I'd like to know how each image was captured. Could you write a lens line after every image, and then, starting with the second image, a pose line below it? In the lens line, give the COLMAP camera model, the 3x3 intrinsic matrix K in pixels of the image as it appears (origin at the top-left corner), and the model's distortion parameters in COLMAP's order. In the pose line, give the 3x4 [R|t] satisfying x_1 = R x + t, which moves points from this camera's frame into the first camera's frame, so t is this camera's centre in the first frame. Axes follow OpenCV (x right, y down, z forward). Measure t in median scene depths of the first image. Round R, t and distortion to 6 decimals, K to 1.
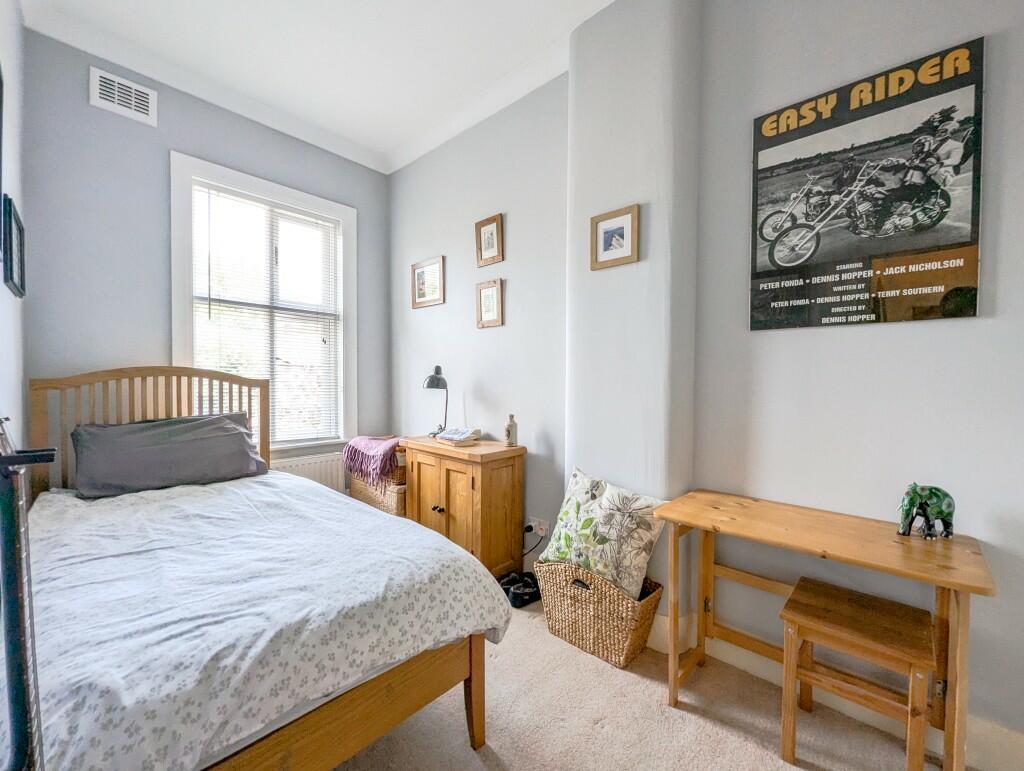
lens RADIAL K [[425.8, 0, 514.8], [0, 425.8, 385.9], [0, 0, 1]] dist [-0.001212, -0.000782]
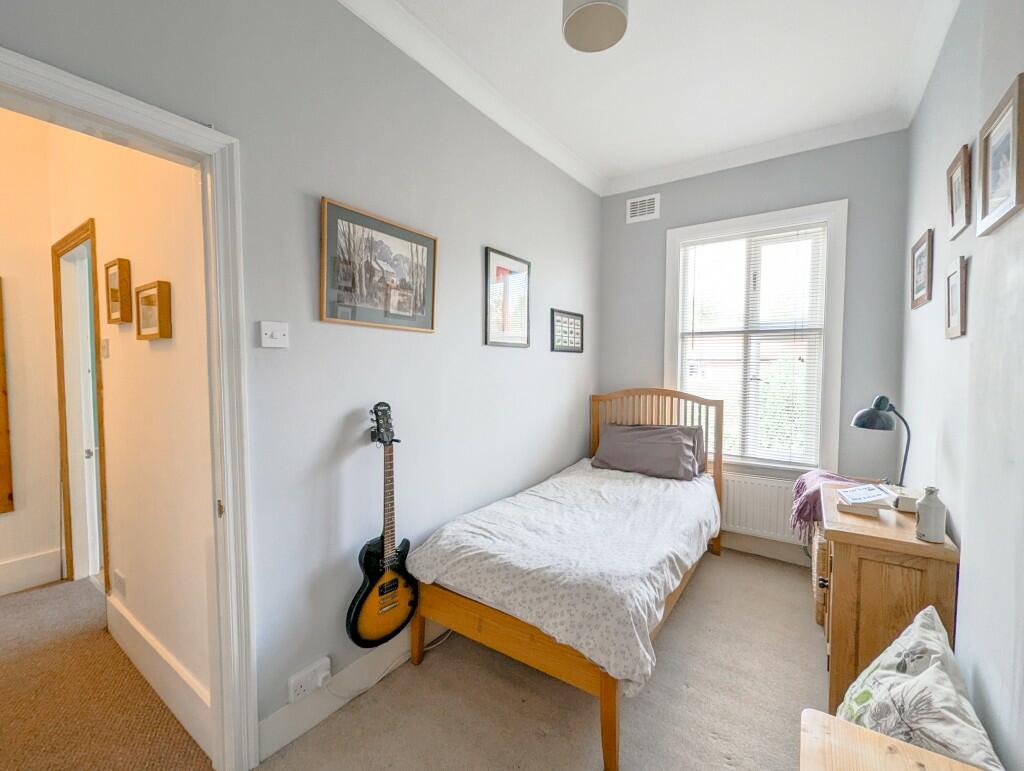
lens RADIAL K [[425.8, 0, 515.8], [0, 425.8, 384.3], [0, 0, 1]] dist [-0.001212, -0.000782]
pose [[0.143027, 0.029951, -0.989265, 0.671710], [-0.018419, 0.999449, 0.027597, -0.115137], [0.989547, 0.014274, 0.143500, 0.441364]]
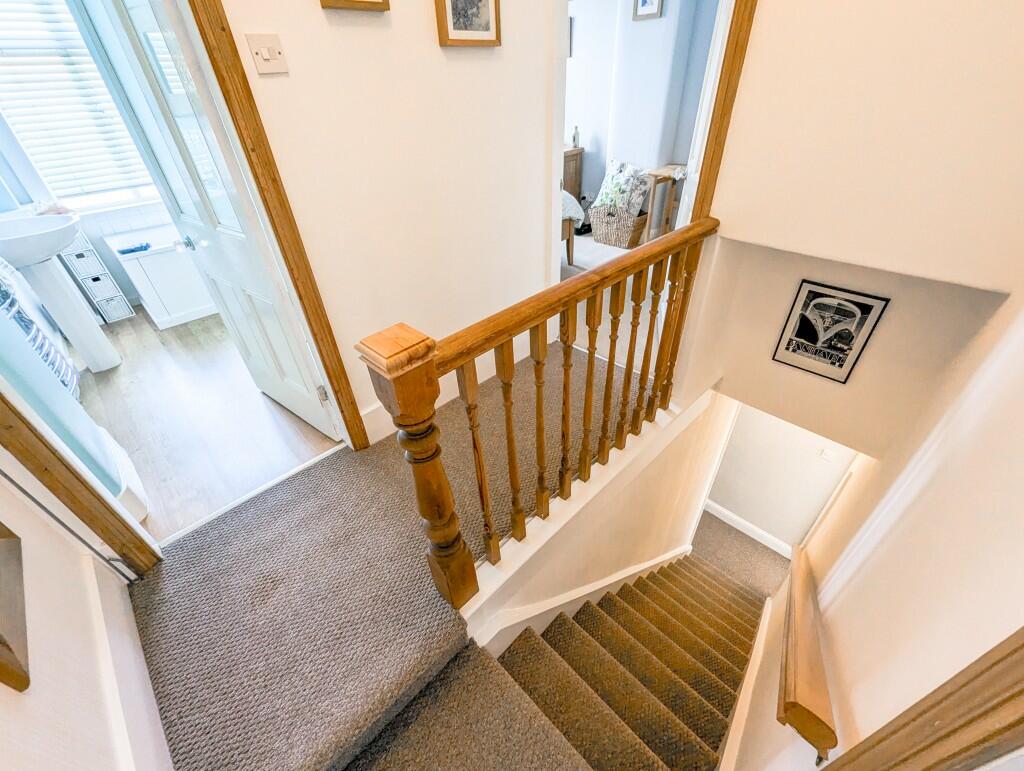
lens RADIAL K [[425.8, 0, 514.1], [0, 425.8, 383.9], [0, 0, 1]] dist [-0.001212, -0.000782]
pose [[0.997897, -0.015392, -0.062959, -0.217898], [0.048676, 0.819370, 0.571195, -0.096179], [0.042795, -0.573059, 0.818396, -1.306262]]
